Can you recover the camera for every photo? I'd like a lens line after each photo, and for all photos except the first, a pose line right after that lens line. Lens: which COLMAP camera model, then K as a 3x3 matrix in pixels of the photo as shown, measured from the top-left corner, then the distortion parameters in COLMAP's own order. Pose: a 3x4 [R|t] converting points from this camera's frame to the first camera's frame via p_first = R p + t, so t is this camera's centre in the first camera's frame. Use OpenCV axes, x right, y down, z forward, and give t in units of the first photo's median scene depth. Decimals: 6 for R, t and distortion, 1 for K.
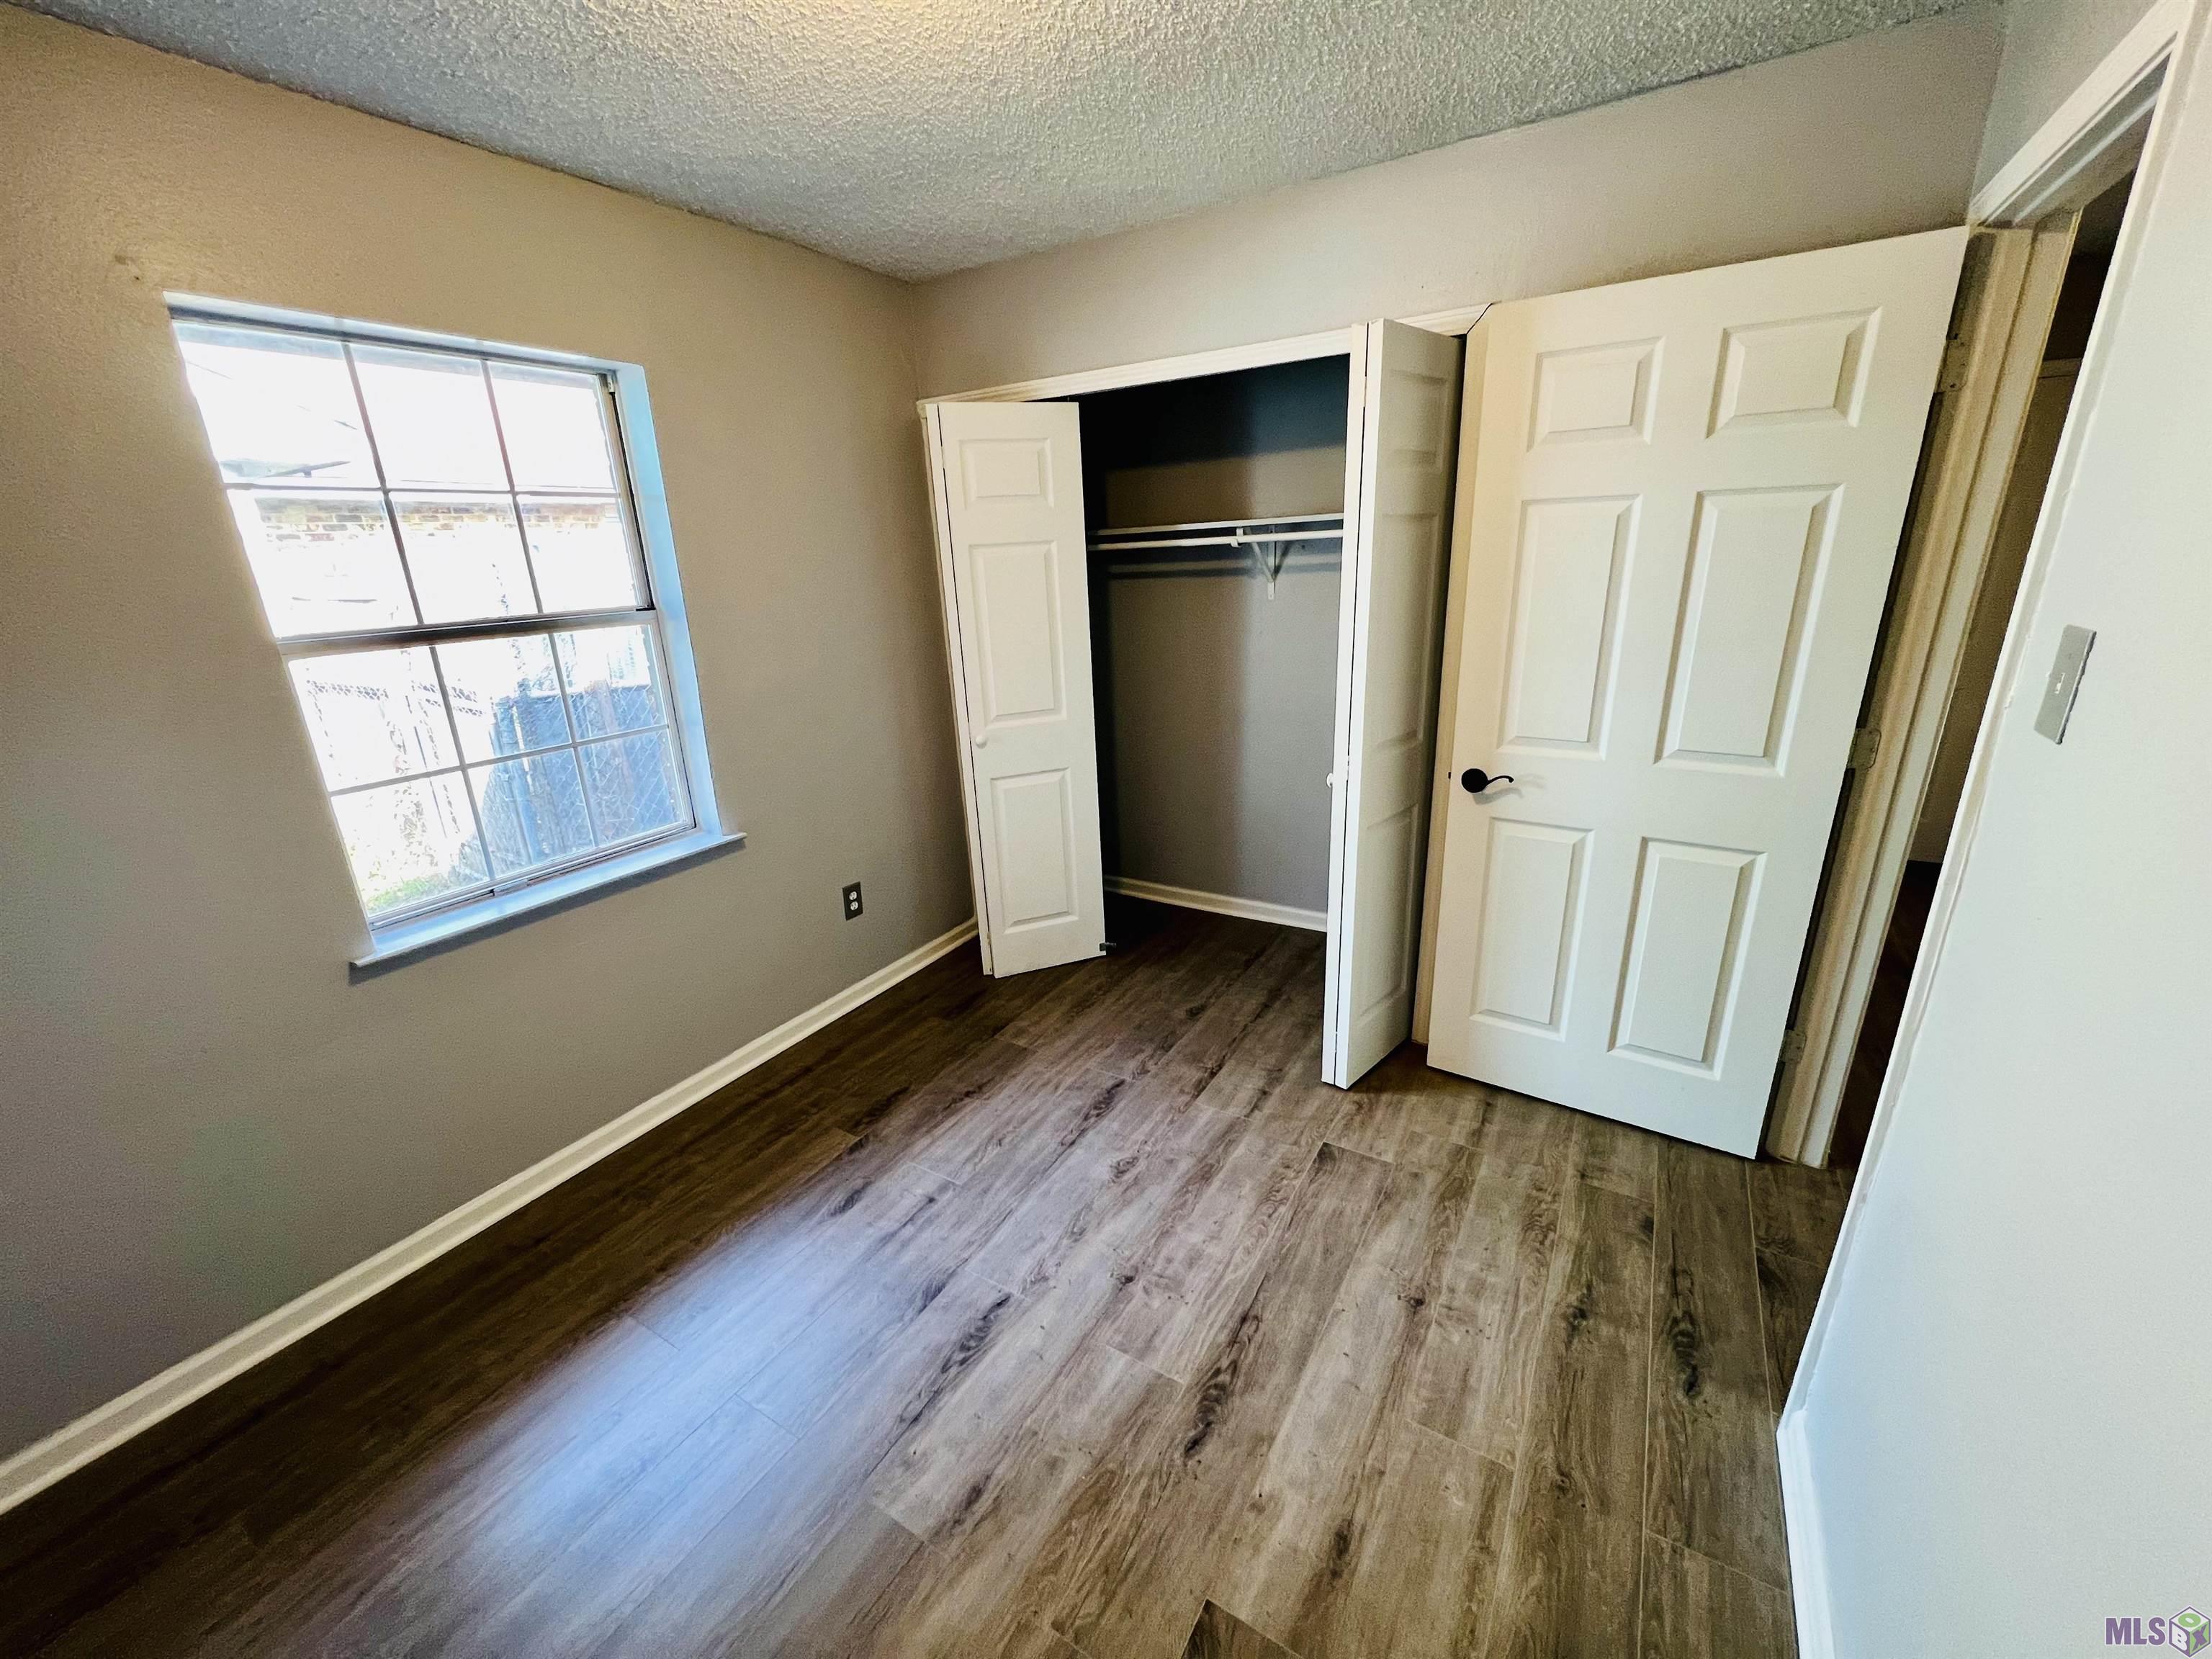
lens RADIAL K [[888.3, 0, 1091.6], [0, 888.3, 828.0], [0, 0, 1]] dist [0.002660, 0.000950]
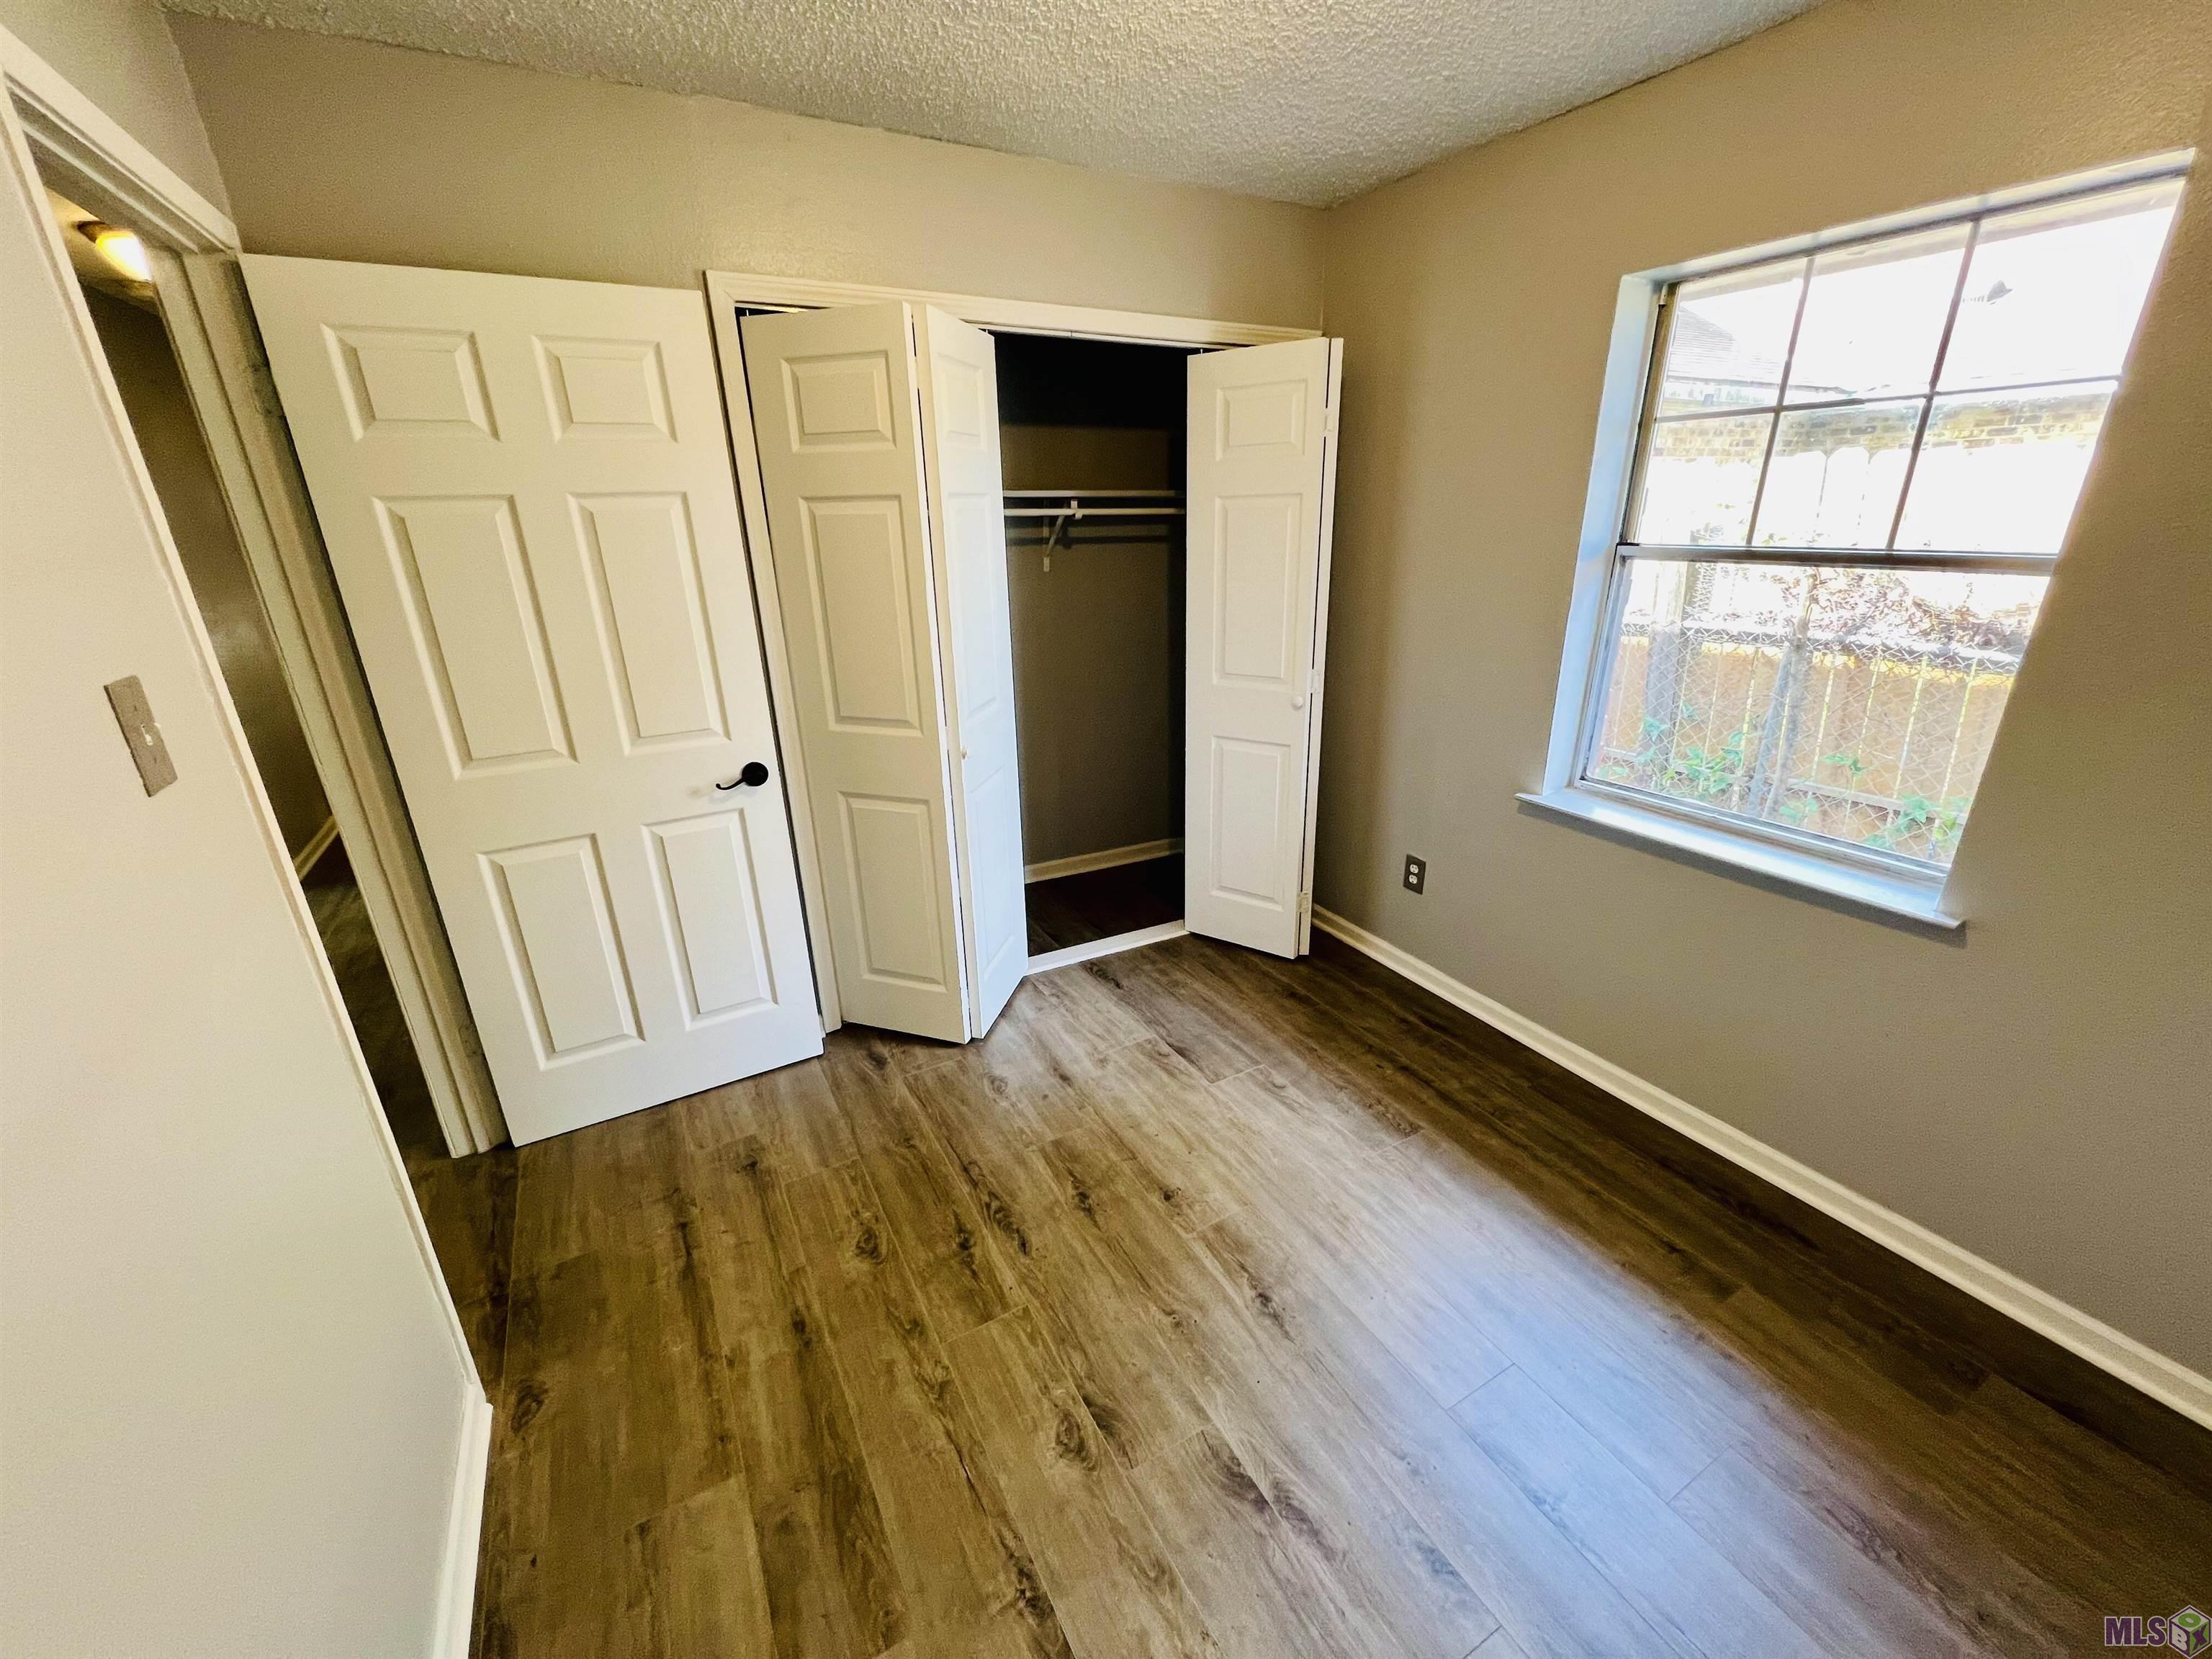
lens RADIAL K [[888.3, 0, 1095.9], [0, 888.3, 834.5], [0, 0, 1]] dist [0.002660, 0.000950]
pose [[-0.489177, 0.357261, -0.795657, 0.512336], [-0.234807, 0.824633, 0.514633, -0.291291], [0.839983, 0.438572, -0.319504, 0.811643]]
